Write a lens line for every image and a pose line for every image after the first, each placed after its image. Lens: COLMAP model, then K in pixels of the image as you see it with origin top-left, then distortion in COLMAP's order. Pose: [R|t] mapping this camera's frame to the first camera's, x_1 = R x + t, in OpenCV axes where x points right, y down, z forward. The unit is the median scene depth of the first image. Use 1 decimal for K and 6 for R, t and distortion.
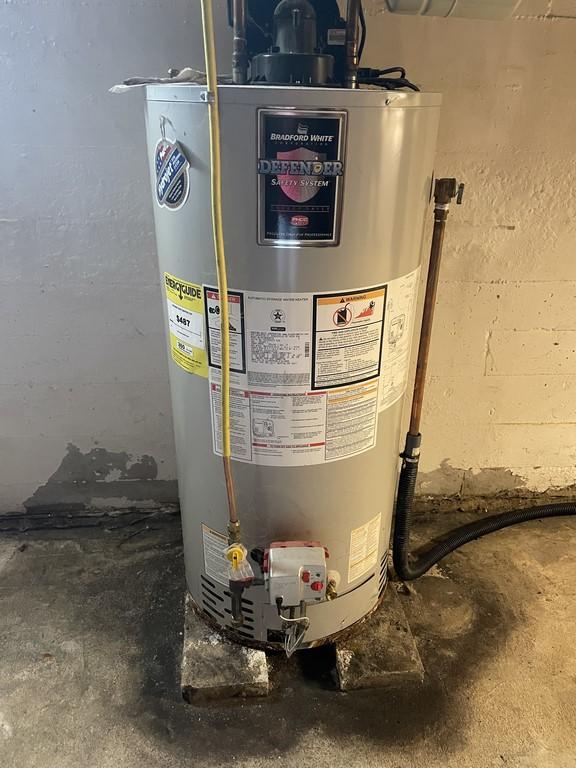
lens RADIAL K [[579.3, 0, 288.6], [0, 579.3, 380.5], [0, 0, 1]] dist [0.030715, -0.008965]
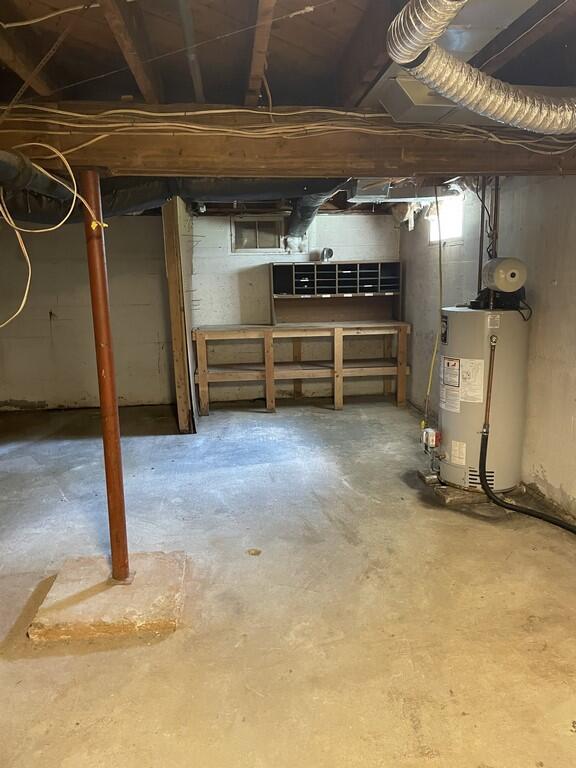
lens RADIAL K [[579.3, 0, 288.8], [0, 579.3, 385.1], [0, 0, 1]] dist [0.030715, -0.008965]
pose [[0.022638, 0.167326, -0.985642, 3.693927], [-0.421218, 0.895713, 0.142385, -0.088157], [0.906677, 0.411947, 0.090758, -0.214981]]
